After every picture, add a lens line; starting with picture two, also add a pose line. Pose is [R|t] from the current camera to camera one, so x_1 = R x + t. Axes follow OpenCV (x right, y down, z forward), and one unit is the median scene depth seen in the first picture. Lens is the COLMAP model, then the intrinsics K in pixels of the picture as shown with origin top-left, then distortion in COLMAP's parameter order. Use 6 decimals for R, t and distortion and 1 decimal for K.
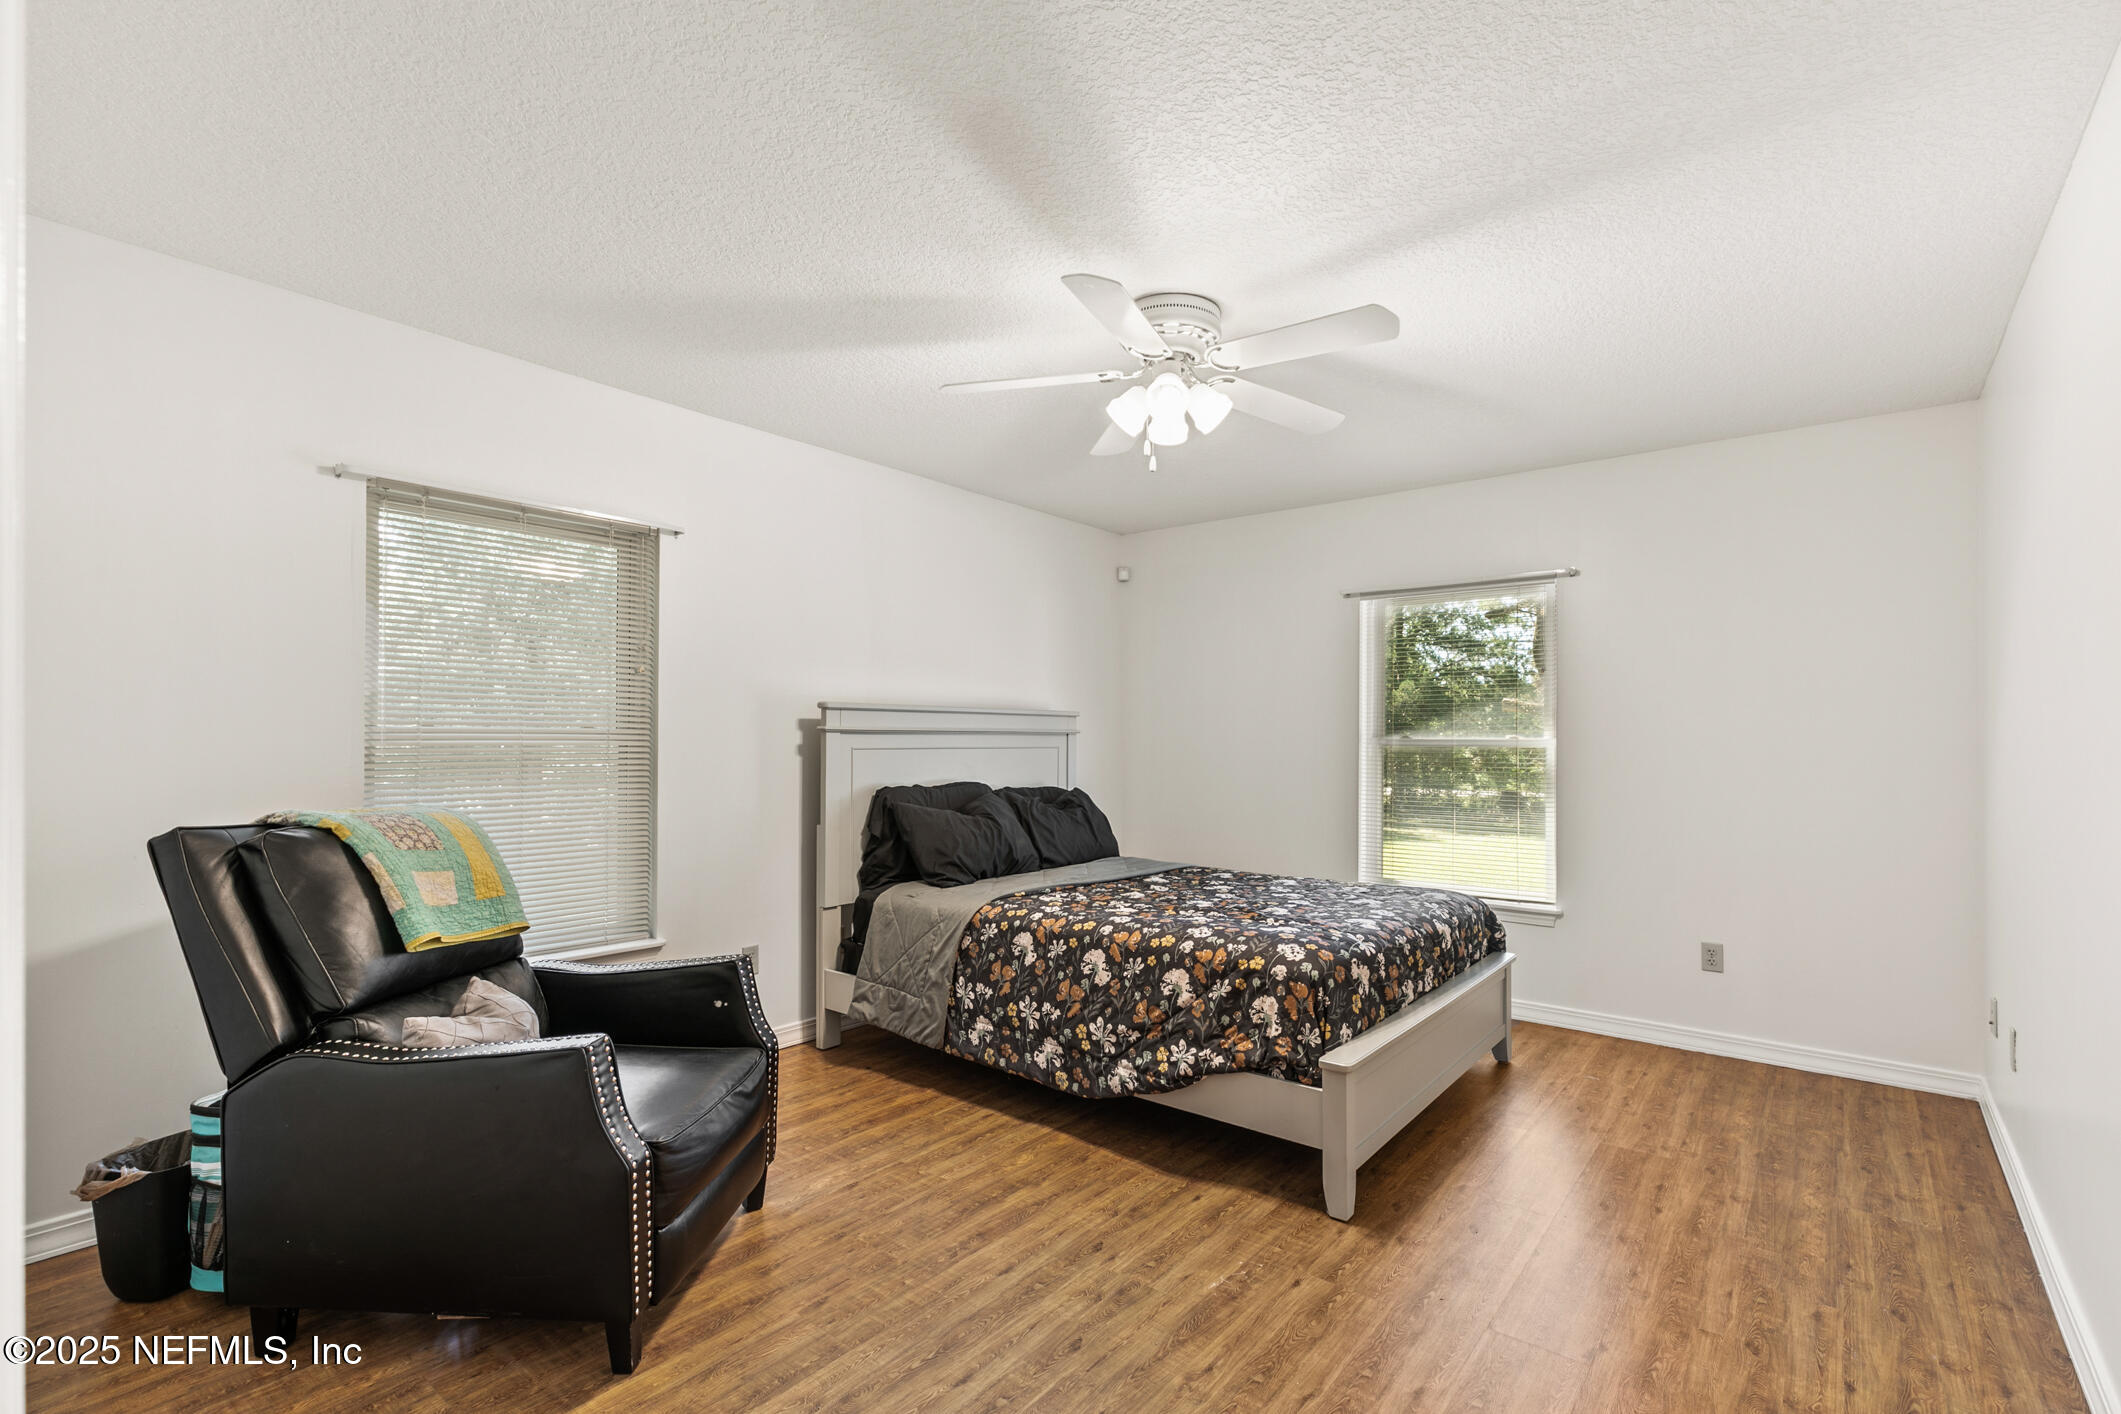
lens RADIAL K [[952.9, 0, 1063.7], [0, 952.9, 731.8], [0, 0, 1]] dist [0.000328, -0.000391]
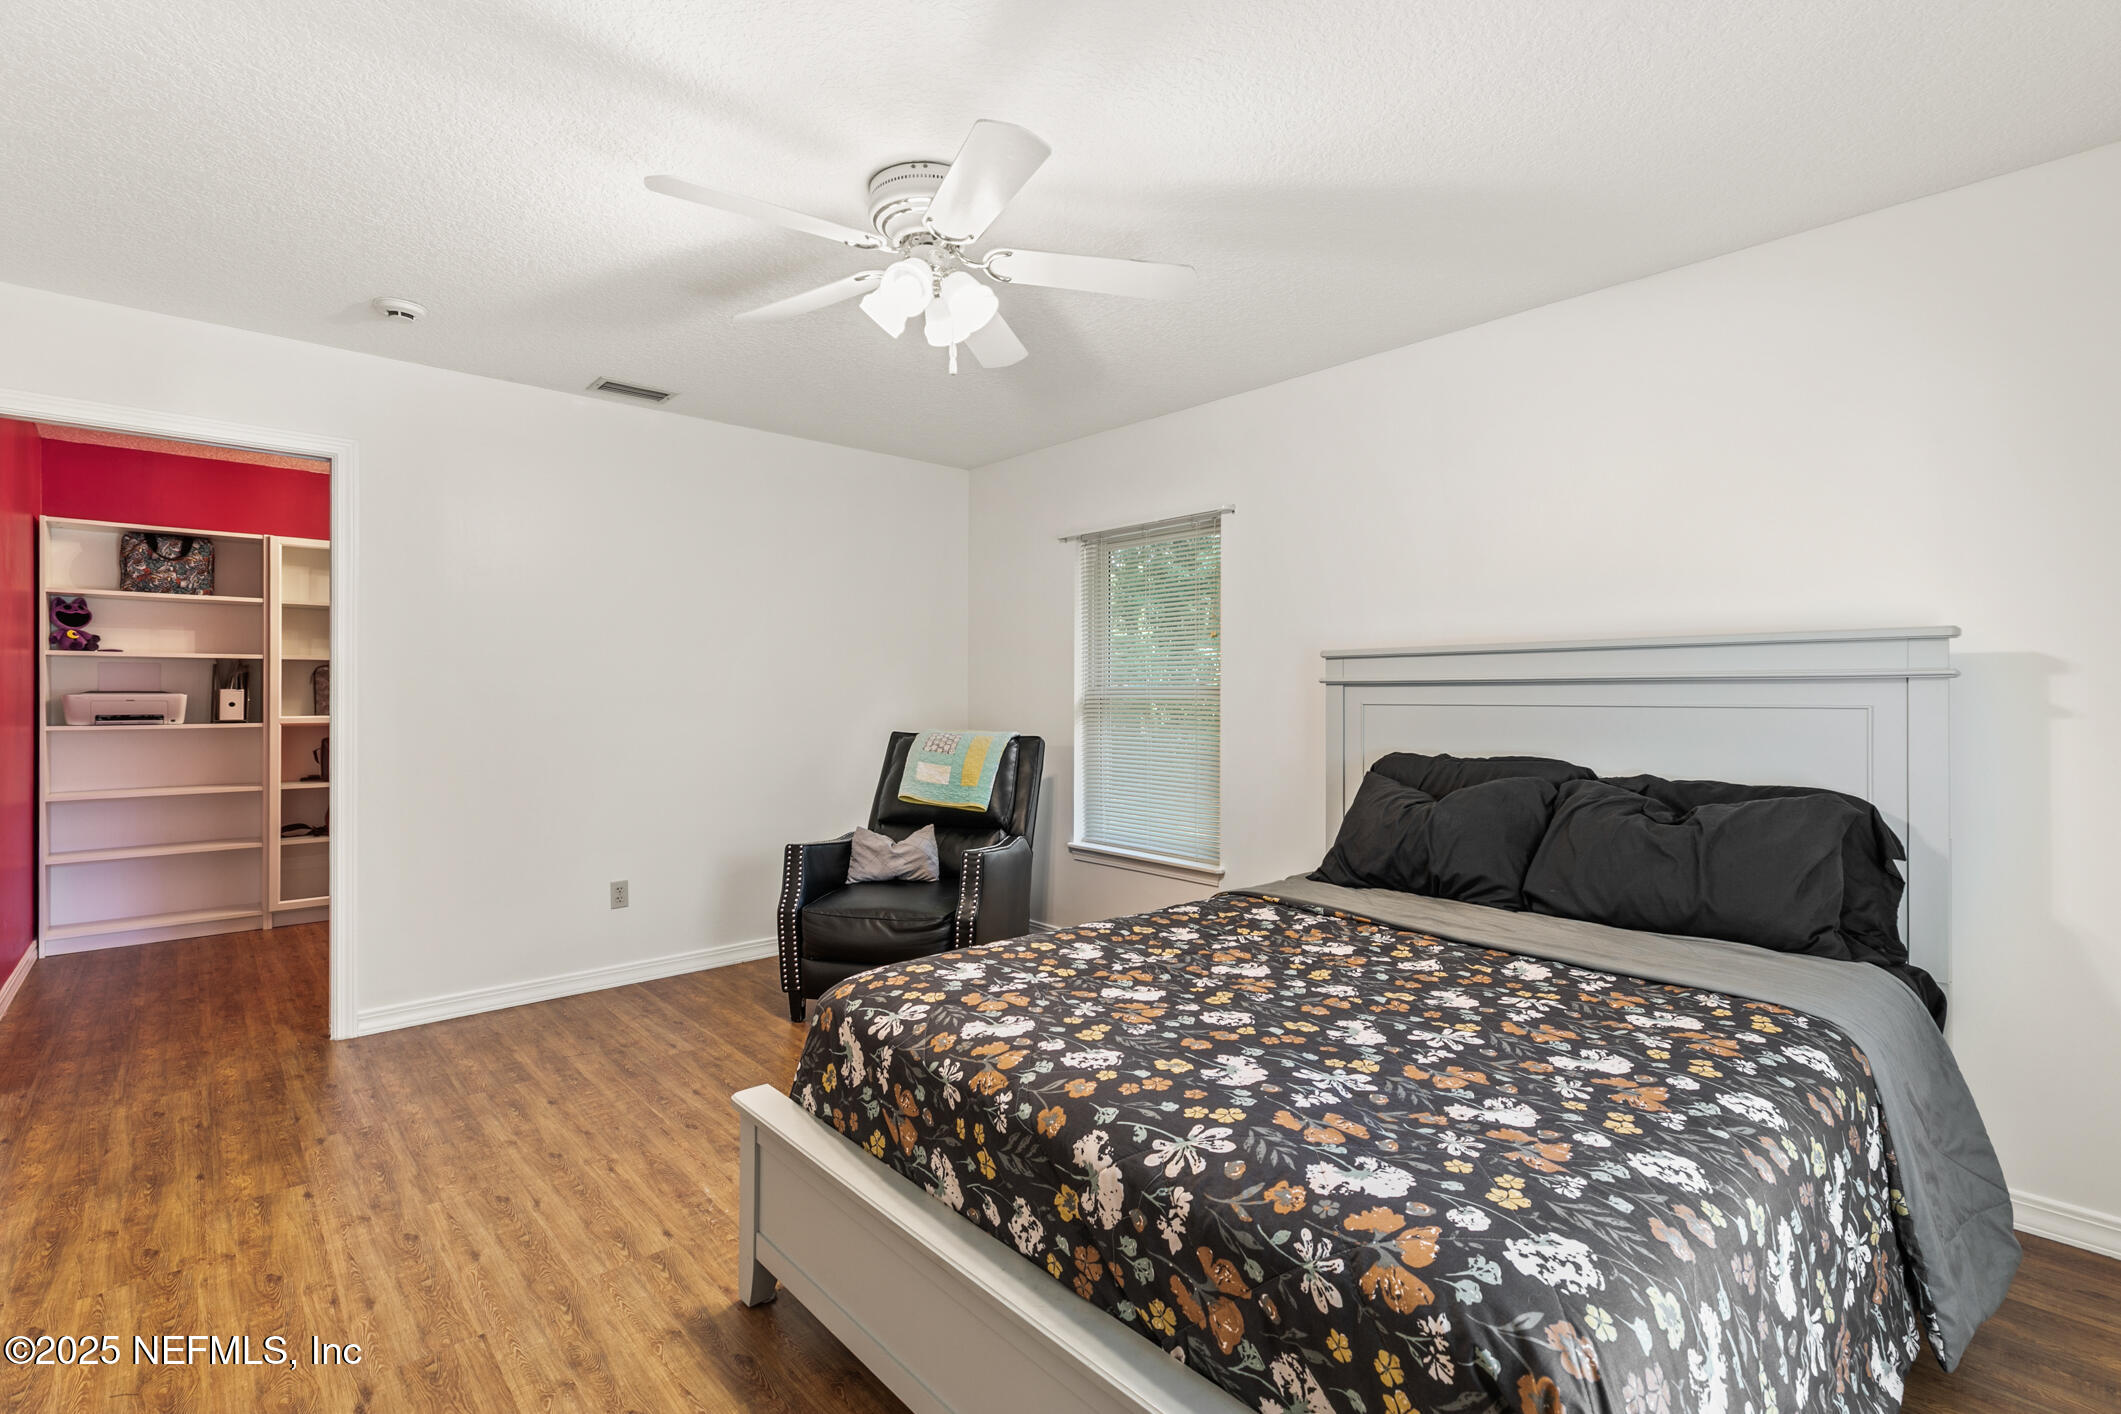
lens RADIAL K [[949.5, 0, 1057.9], [0, 949.5, 694.4], [0, 0, 1]] dist [0.000060, -0.000073]
pose [[-0.142559, -0.004863, -0.989774, 0.772406], [0.001477, 0.999986, -0.005126, 0.015262], [0.989785, -0.002193, -0.142550, 1.023327]]
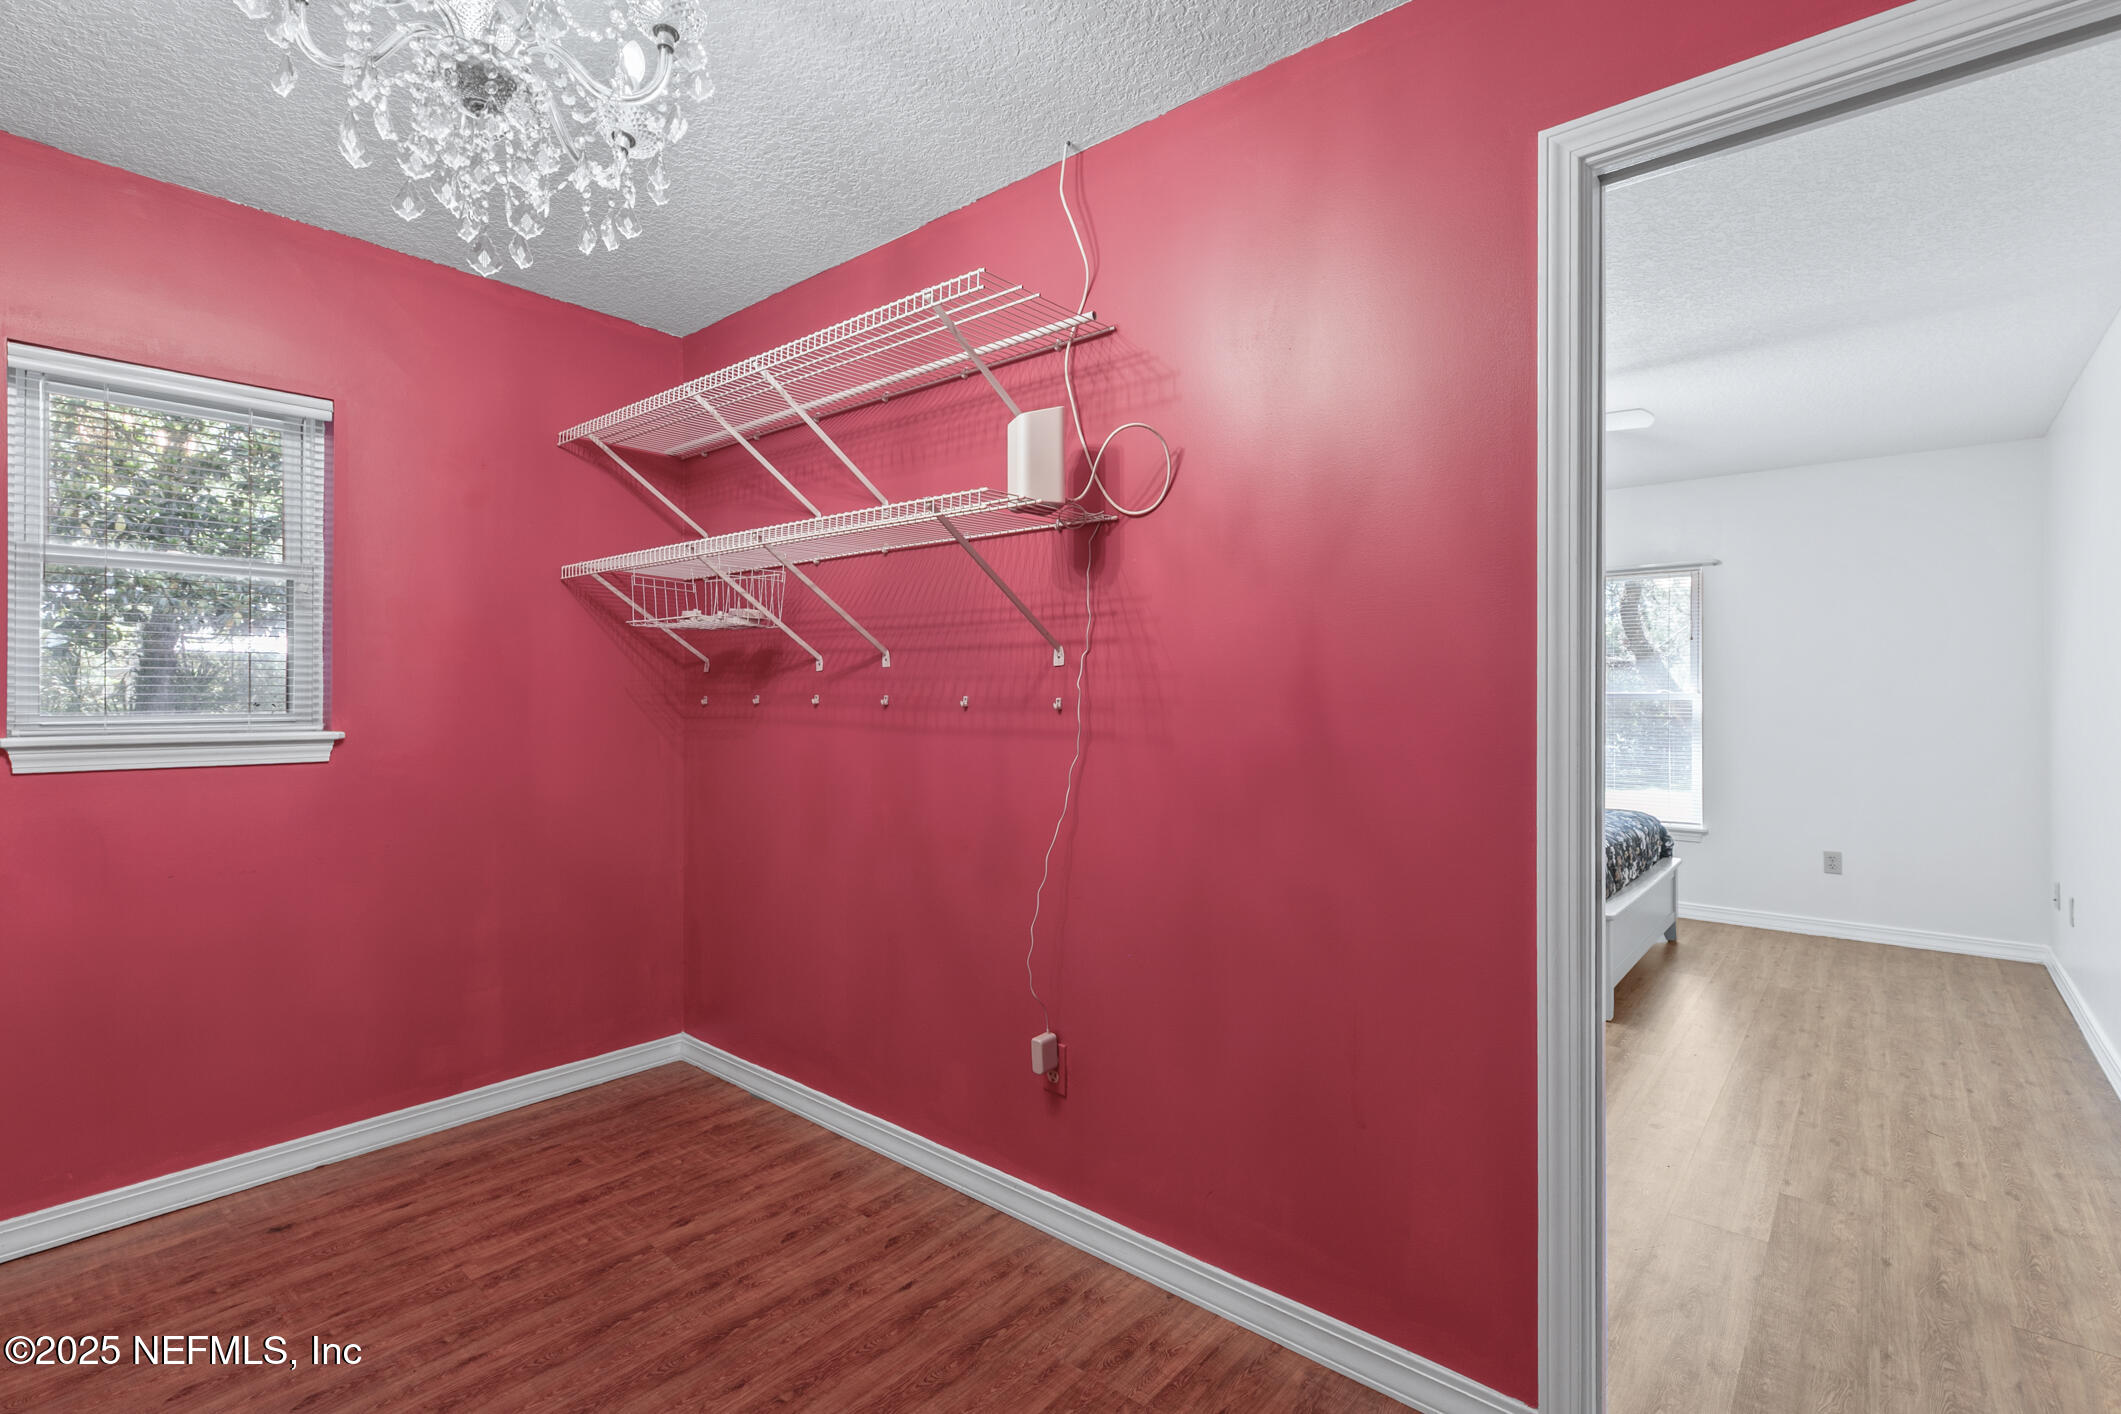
lens RADIAL K [[980.9, 0, 1052.6], [0, 980.9, 690.0], [0, 0, 1]] dist [0.000596, -0.000047]
pose [[0.999794, -0.002402, -0.020132, -0.404509], [0.002436, 0.999996, 0.001670, -0.002756], [0.020128, -0.001719, 0.999796, -0.405166]]
